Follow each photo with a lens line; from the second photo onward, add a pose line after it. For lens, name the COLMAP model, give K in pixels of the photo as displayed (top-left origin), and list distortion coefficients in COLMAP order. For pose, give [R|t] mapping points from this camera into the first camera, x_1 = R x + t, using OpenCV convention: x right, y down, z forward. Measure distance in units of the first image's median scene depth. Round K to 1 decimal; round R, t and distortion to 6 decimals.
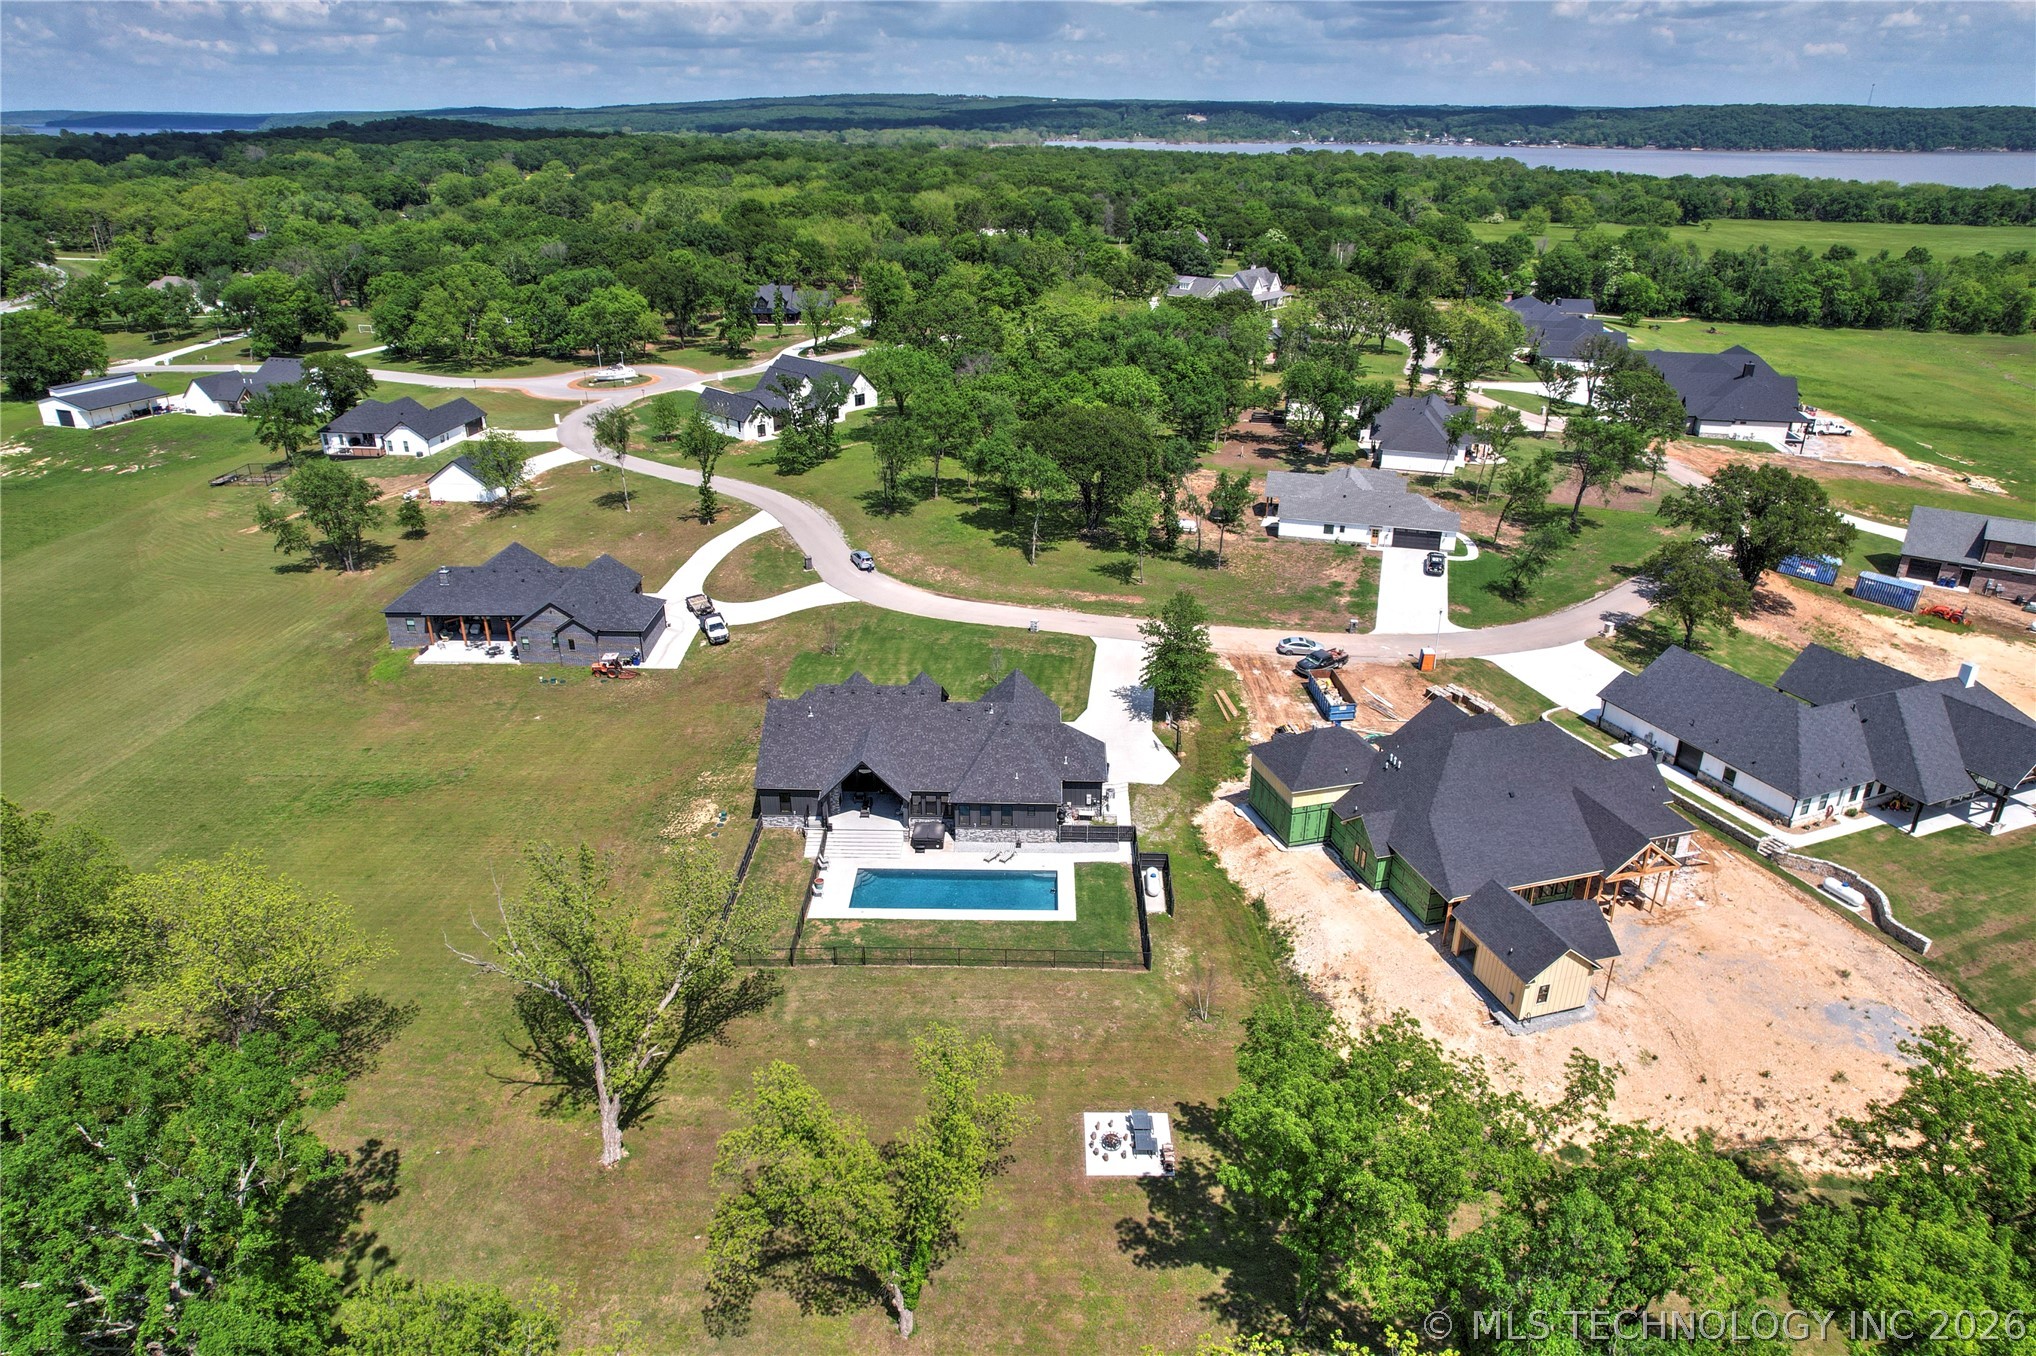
lens RADIAL K [[1299.4, 0, 1013.1], [0, 1299.4, 662.4], [0, 0, 1]] dist [-0.068350, 0.056407]
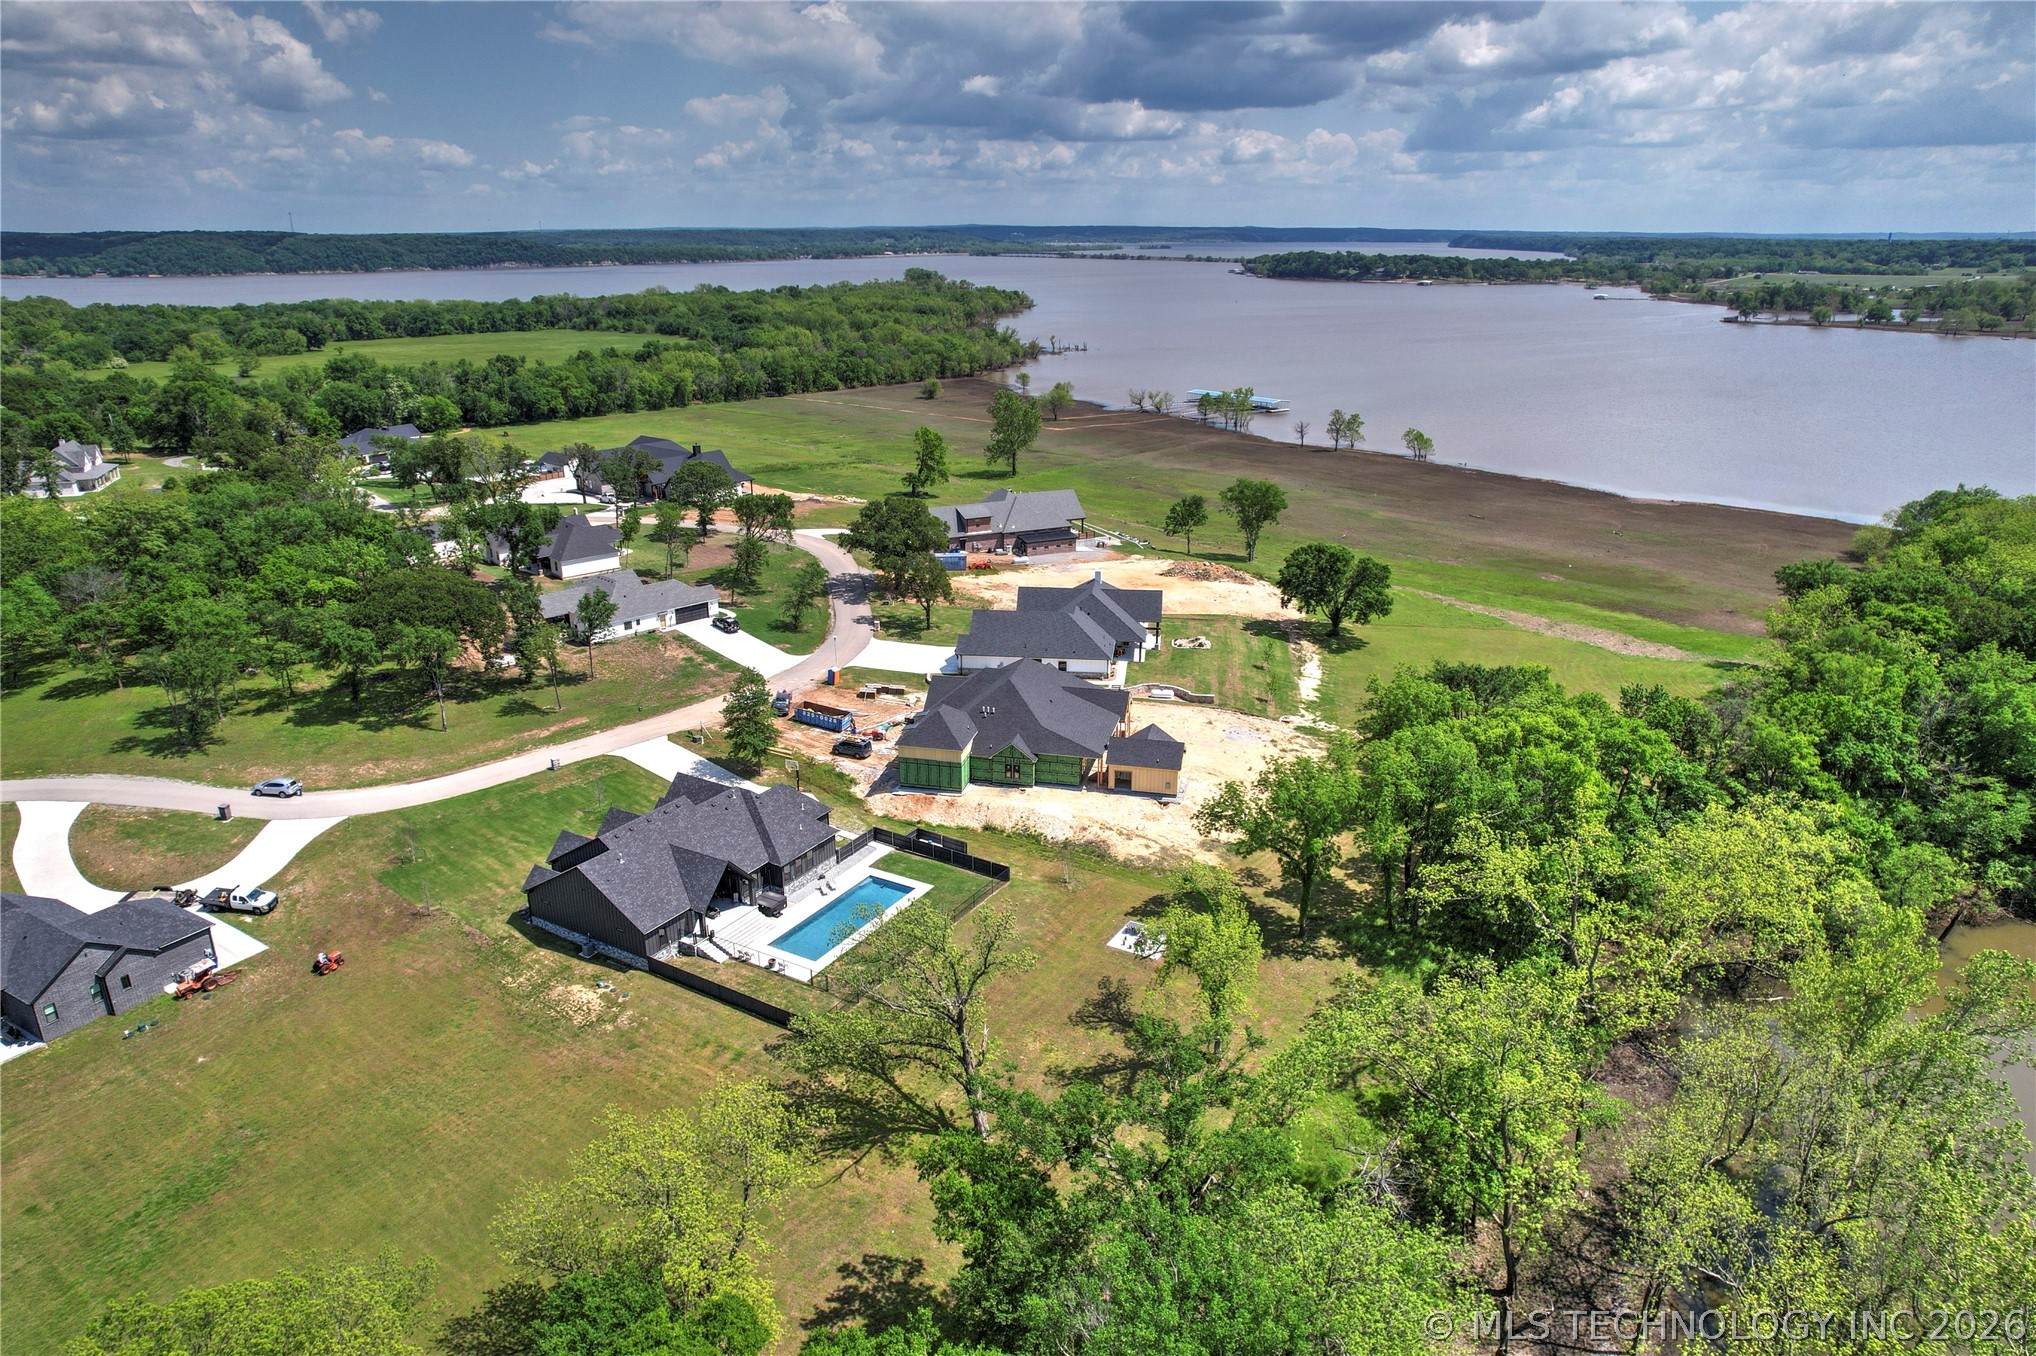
lens RADIAL K [[1299.4, 0, 1022.4], [0, 1299.4, 689.2], [0, 0, 1]] dist [-0.068350, 0.056407]
pose [[0.486302, -0.293777, 0.822925, -0.690476], [0.347032, 0.929261, 0.126662, -0.091651], [-0.801922, 0.223985, 0.553852, 0.106447]]
